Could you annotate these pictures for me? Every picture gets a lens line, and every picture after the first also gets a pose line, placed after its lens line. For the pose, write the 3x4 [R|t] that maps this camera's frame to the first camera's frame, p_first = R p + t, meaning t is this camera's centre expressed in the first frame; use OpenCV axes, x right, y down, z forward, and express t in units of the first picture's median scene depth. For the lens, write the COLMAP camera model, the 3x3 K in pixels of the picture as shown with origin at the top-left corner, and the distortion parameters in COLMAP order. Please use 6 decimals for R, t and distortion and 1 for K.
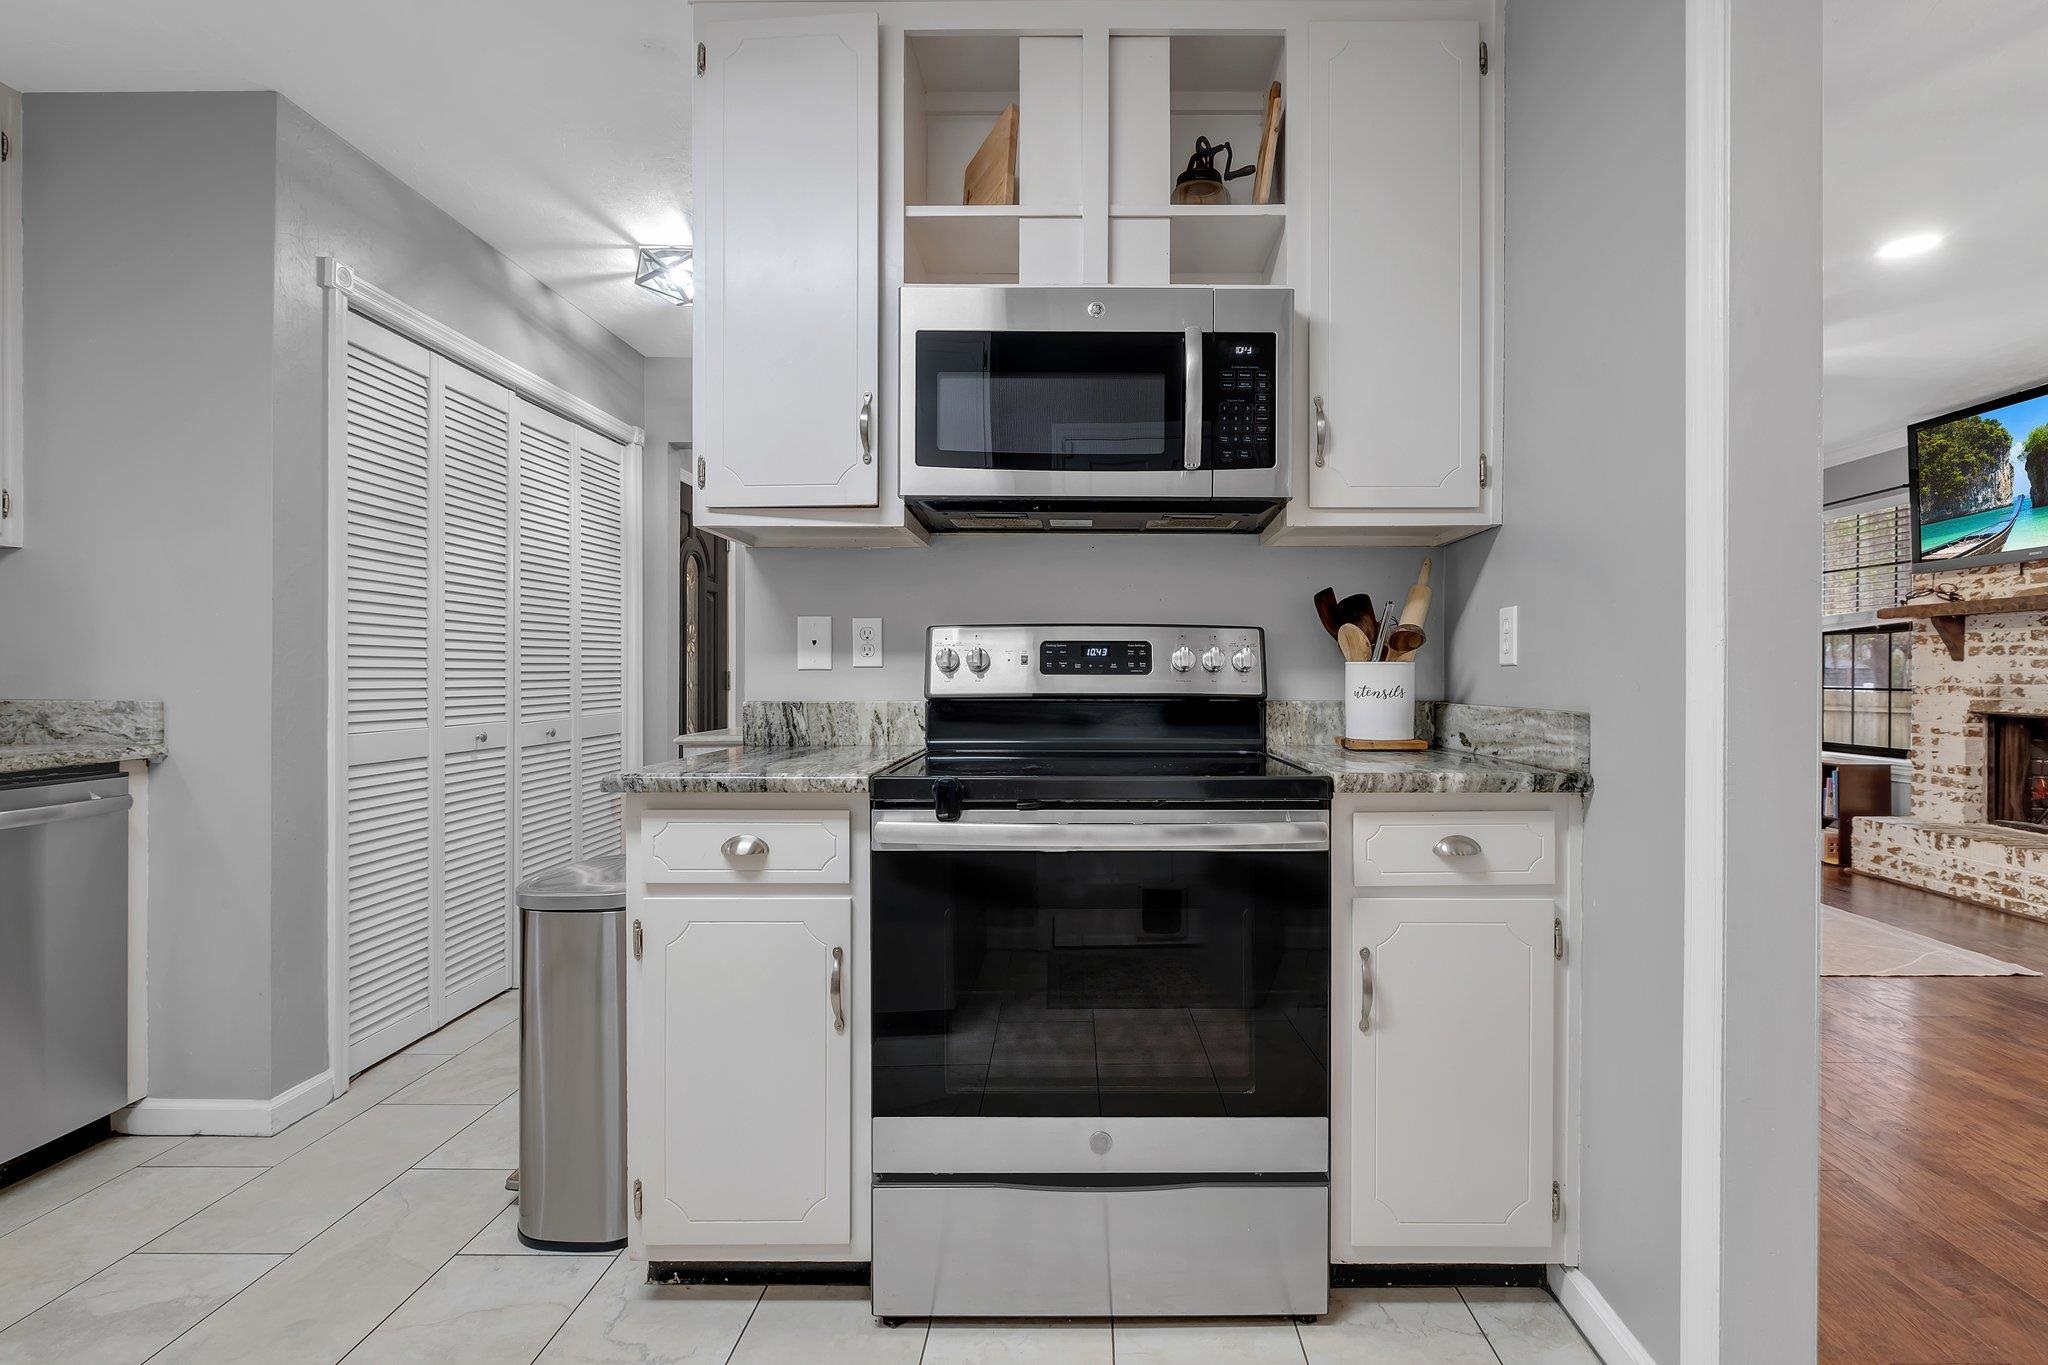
lens RADIAL K [[926.1, 0, 1089.9], [0, 926.1, 676.8], [0, 0, 1]] dist [0.003058, -0.003040]
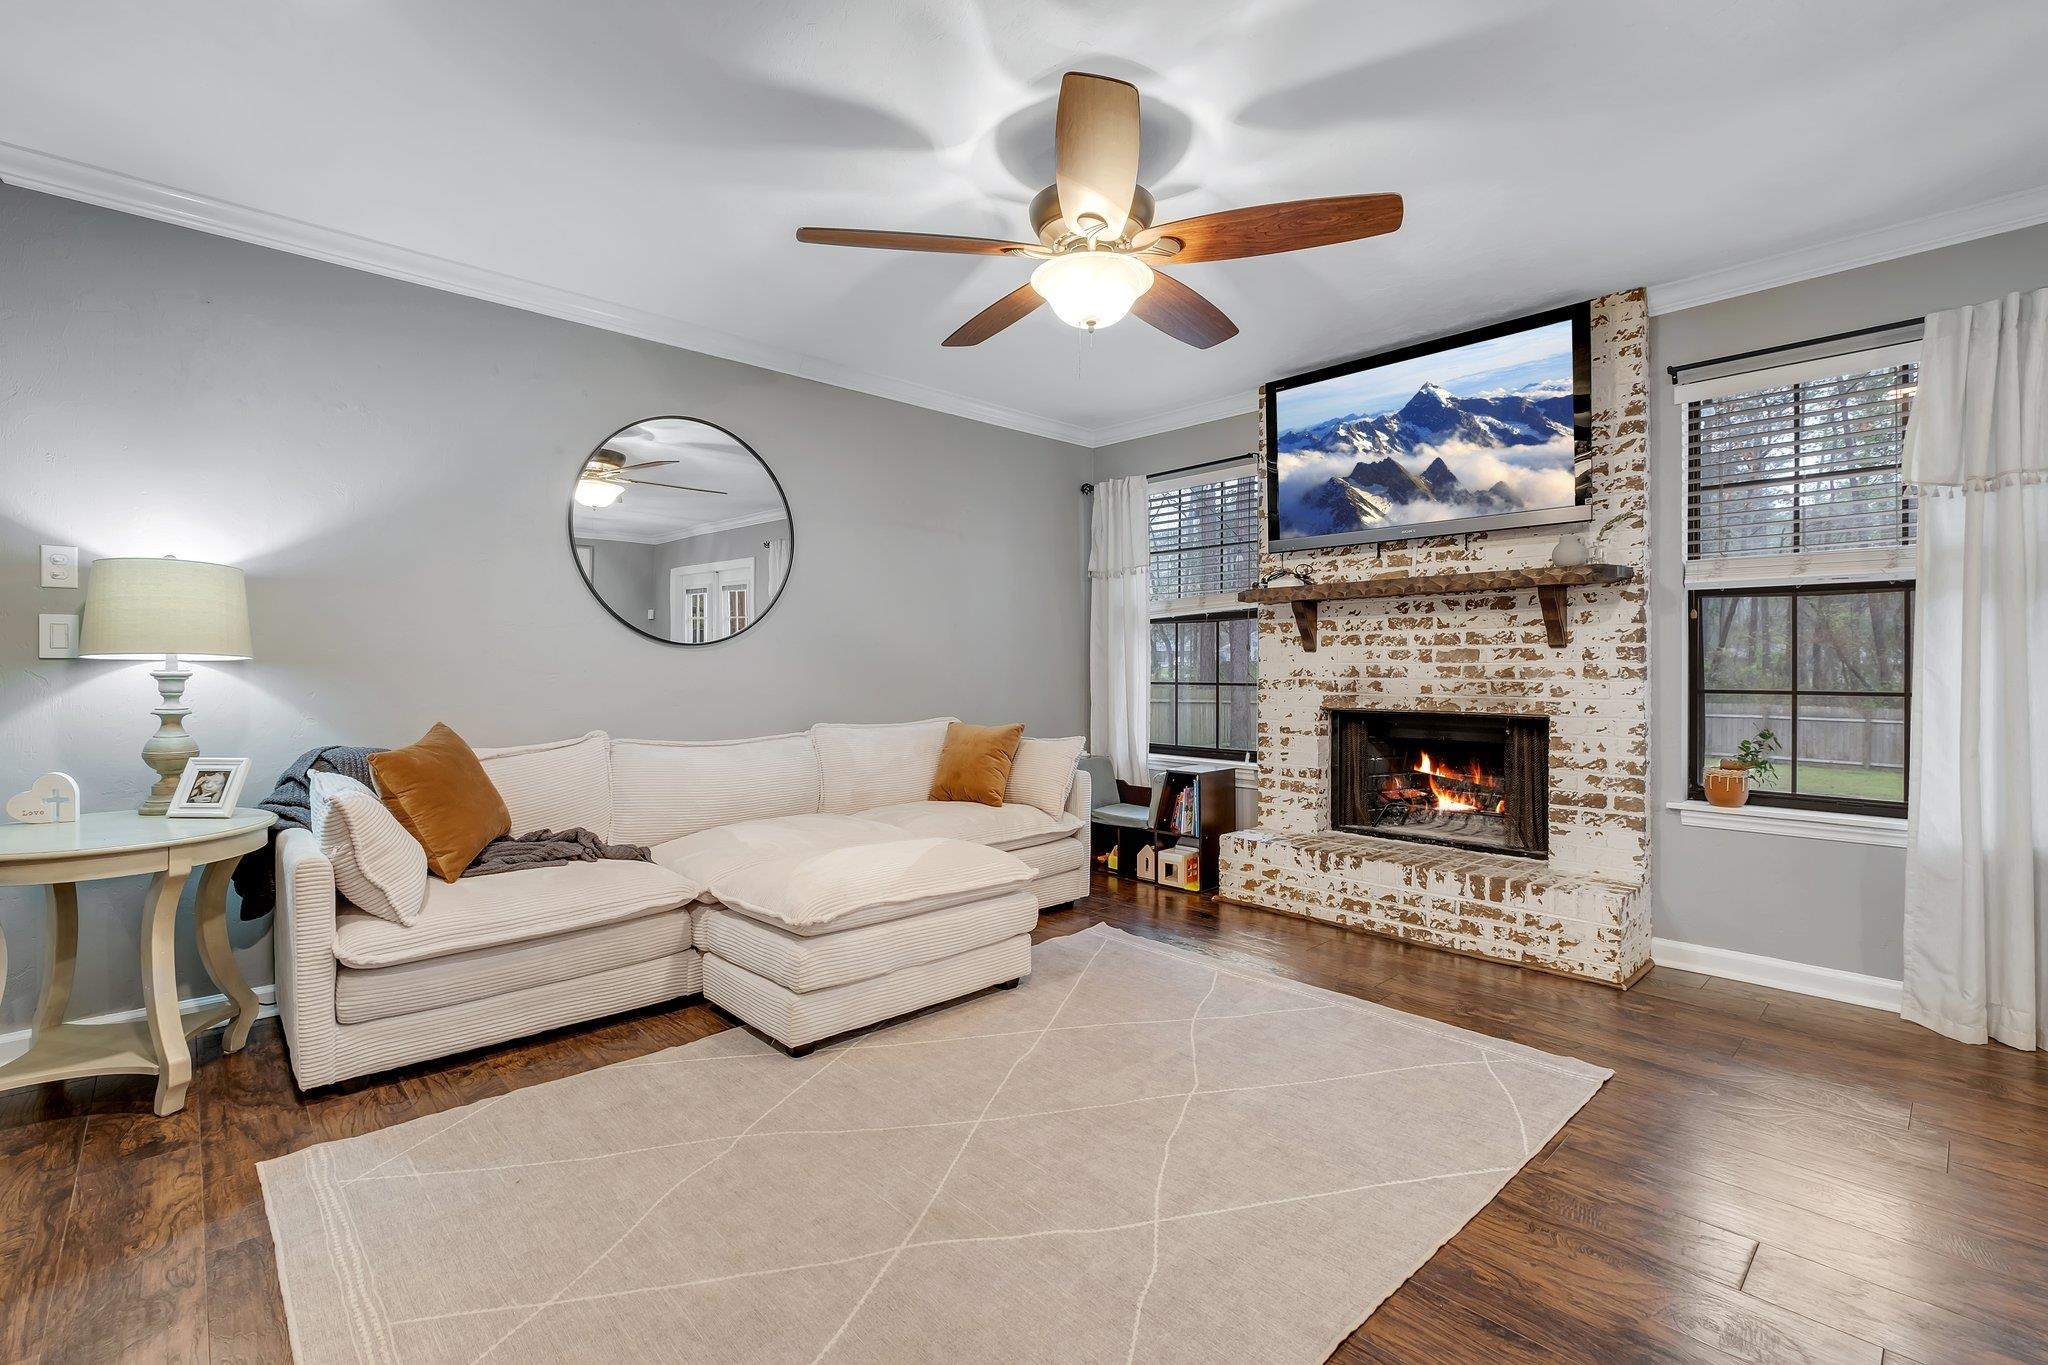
lens RADIAL K [[903.2, 0, 1016.4], [0, 903.2, 665.6], [0, 0, 1]] dist [-0.010285, 0.000311]
pose [[0.729852, 0.002868, 0.683599, 0.286314], [0.001090, 0.999985, -0.005359, 0.001587], [-0.683604, 0.004656, 0.729838, 1.209140]]
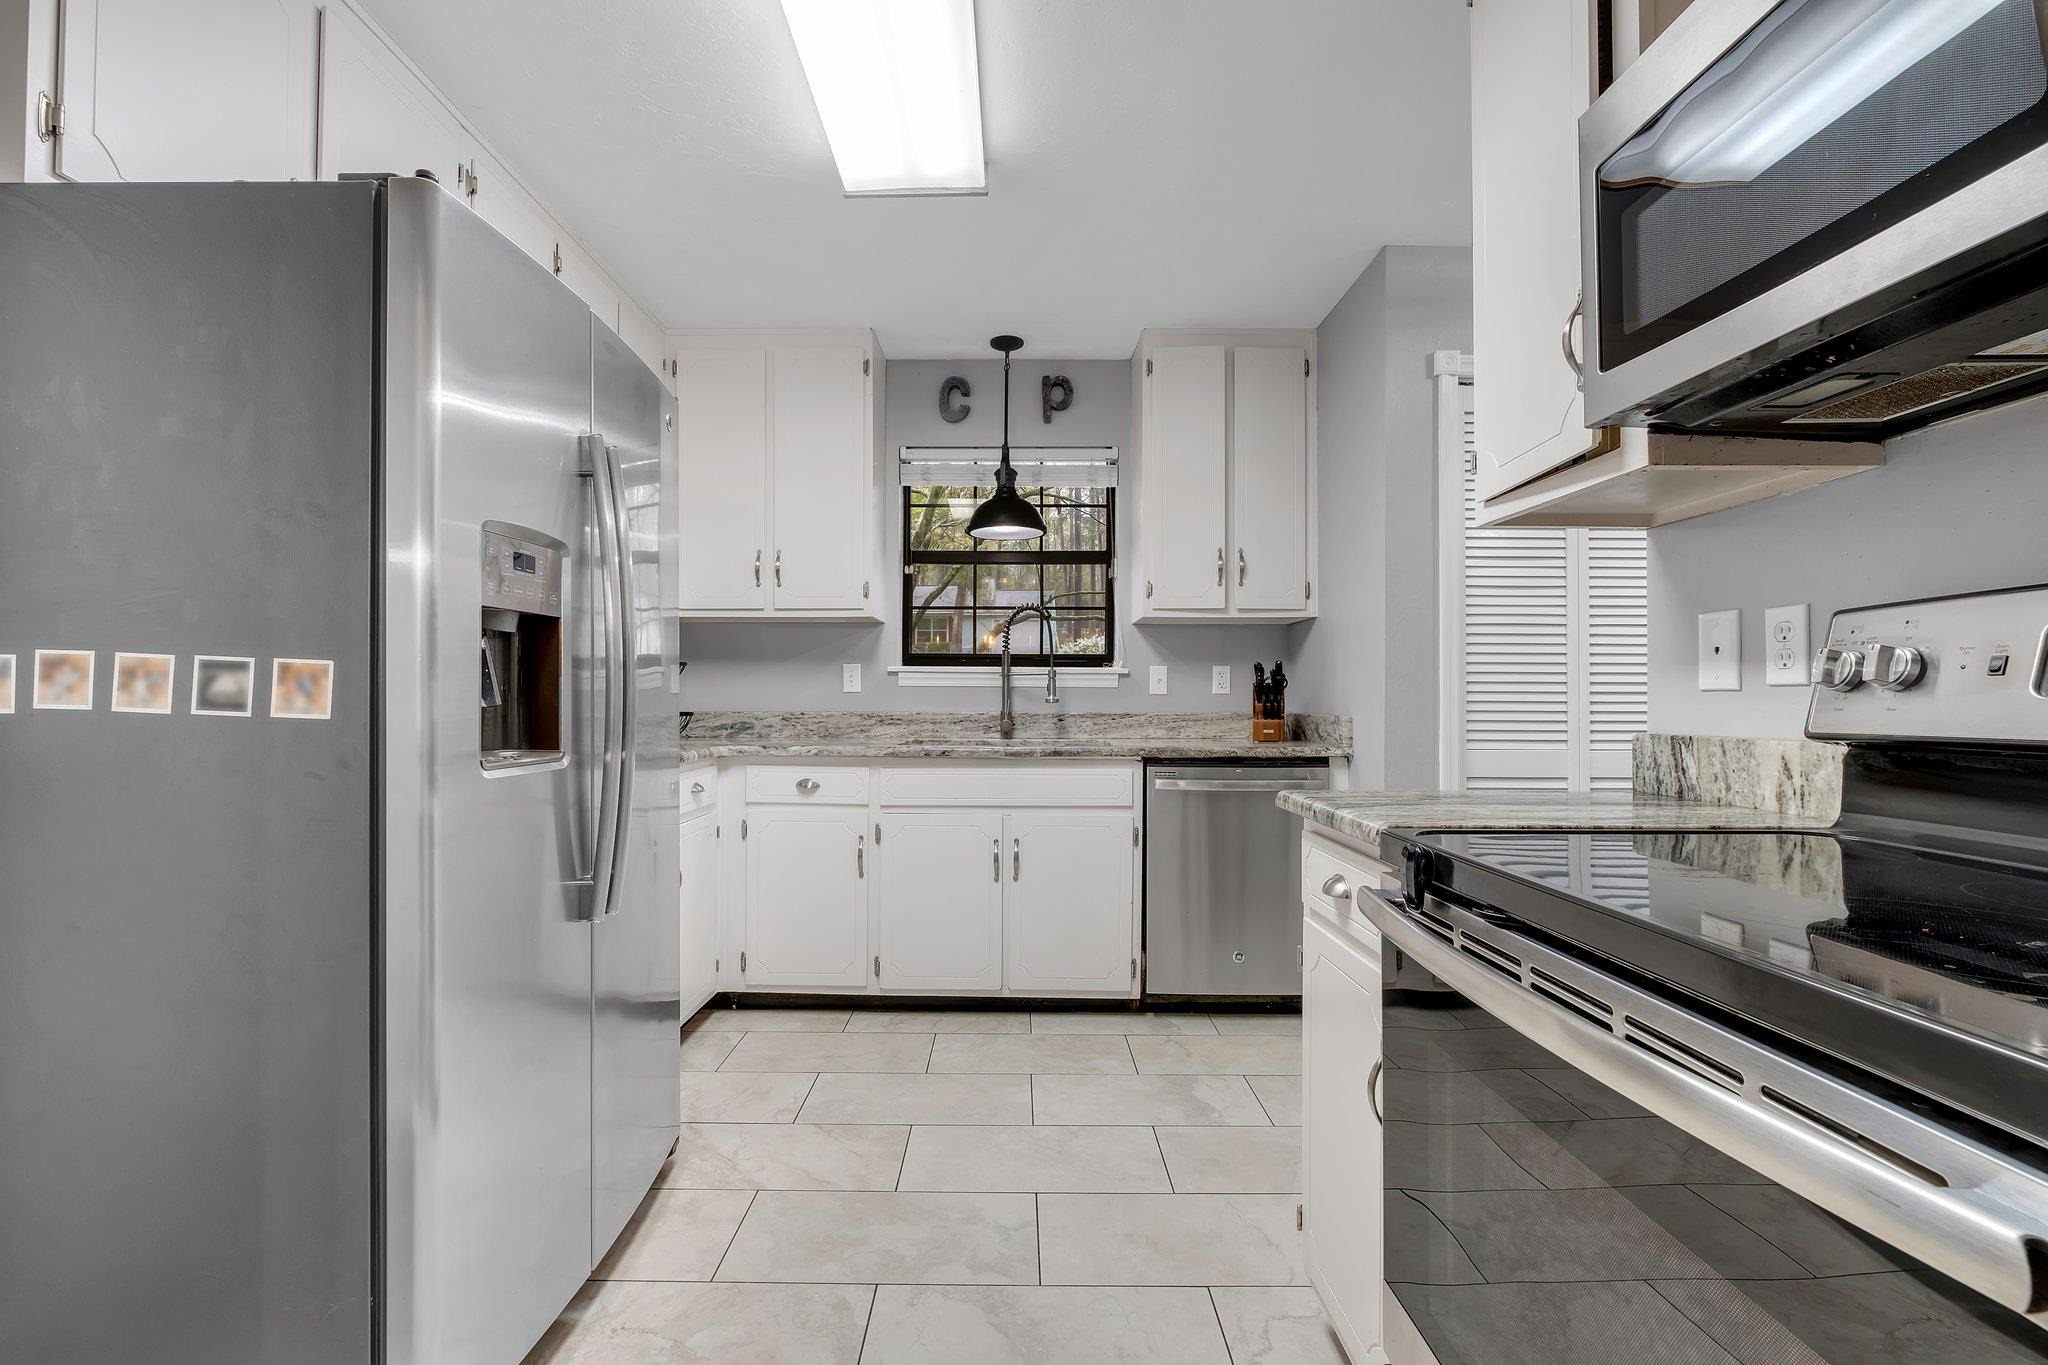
lens RADIAL K [[889.9, 0, 1004.9], [0, 889.9, 684.6], [0, 0, 1]] dist [-0.010496, 0.002202]
pose [[-0.008204, -0.014905, -0.999855, 0.347632], [-0.005427, 0.999875, -0.014861, 0.000639], [0.999952, 0.005305, -0.008284, 0.480308]]
